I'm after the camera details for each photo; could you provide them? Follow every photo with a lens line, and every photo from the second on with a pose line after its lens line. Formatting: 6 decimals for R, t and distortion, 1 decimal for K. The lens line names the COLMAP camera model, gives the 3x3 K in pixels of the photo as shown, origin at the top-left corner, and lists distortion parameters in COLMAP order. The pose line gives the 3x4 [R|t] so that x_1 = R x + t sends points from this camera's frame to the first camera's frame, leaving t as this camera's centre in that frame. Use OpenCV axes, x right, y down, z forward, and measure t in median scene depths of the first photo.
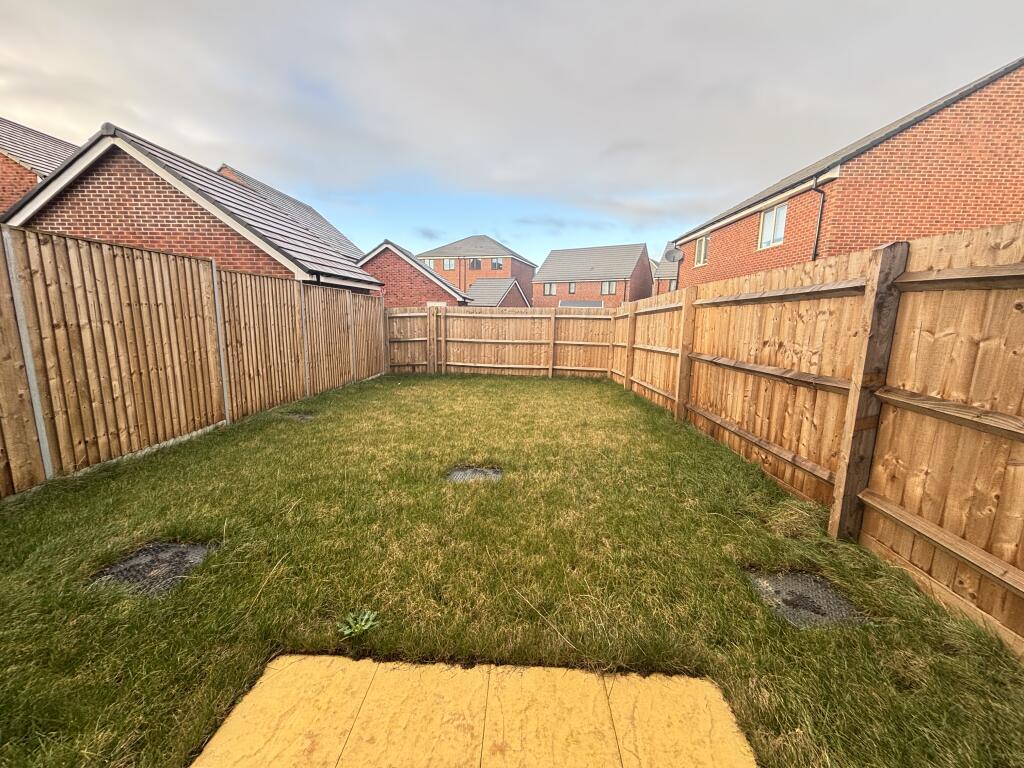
lens RADIAL K [[411.7, 0, 512.0], [0, 411.7, 384.0], [0, 0, 1]] dist [0.001787, 0.000083]
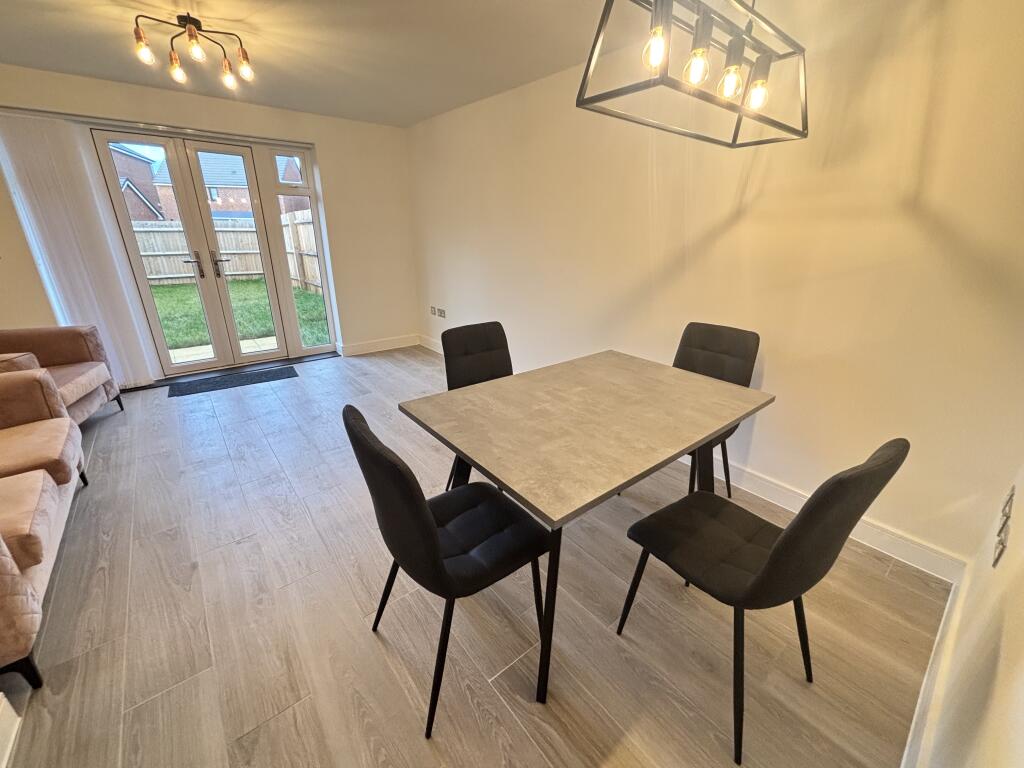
lens RADIAL K [[411.7, 0, 512.0], [0, 411.7, 384.0], [0, 0, 1]] dist [0.001787, 0.000083]
pose [[0.751740, -0.235735, 0.615886, -0.066056], [0.109951, 0.965657, 0.235407, 0.087047], [-0.650229, -0.109247, 0.751843, -0.546244]]
